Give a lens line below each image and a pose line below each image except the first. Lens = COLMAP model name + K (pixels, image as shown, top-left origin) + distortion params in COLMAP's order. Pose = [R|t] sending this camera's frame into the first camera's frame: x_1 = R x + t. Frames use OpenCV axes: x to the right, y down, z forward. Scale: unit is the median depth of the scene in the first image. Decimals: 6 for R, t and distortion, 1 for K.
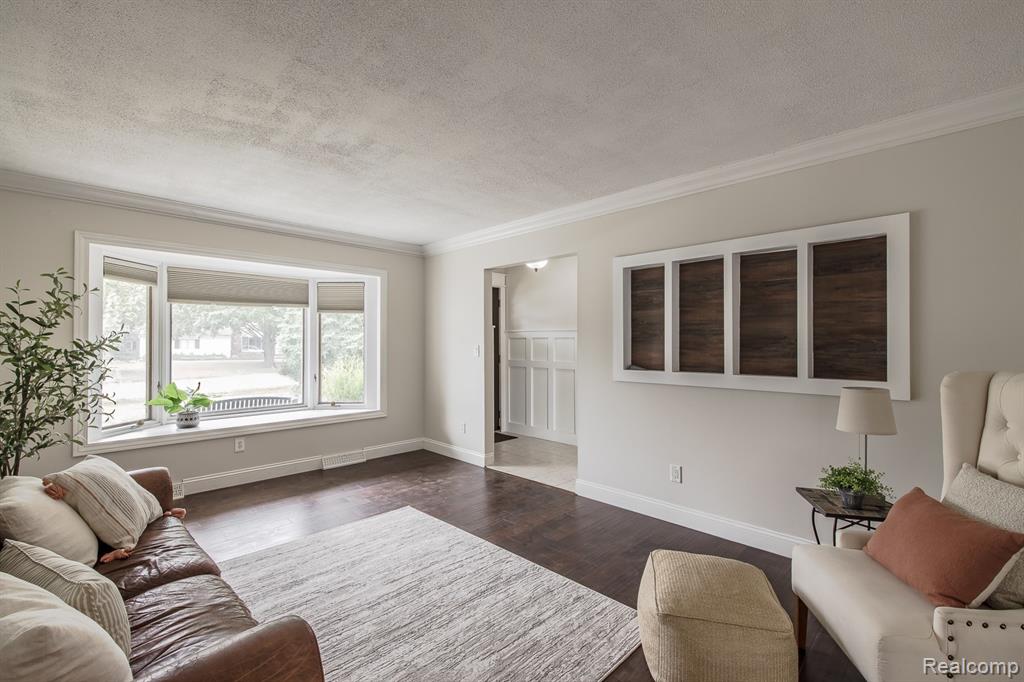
lens RADIAL K [[440.8, 0, 516.9], [0, 440.8, 338.5], [0, 0, 1]] dist [0.000857, -0.000157]
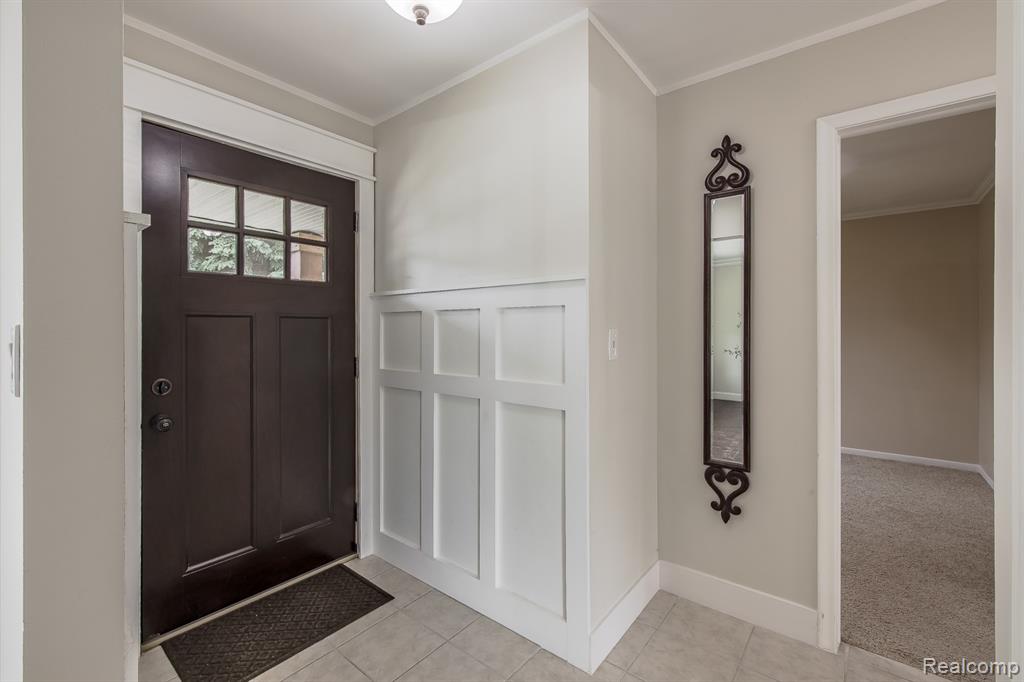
lens RADIAL K [[440.8, 0, 516.9], [0, 440.8, 338.5], [0, 0, 1]] dist [0.000857, -0.000157]
pose [[0.993153, 0.000340, 0.116818, 0.056388], [-0.003032, 0.999734, 0.022866, 0.012814], [-0.116779, -0.023064, 0.992890, 0.635245]]
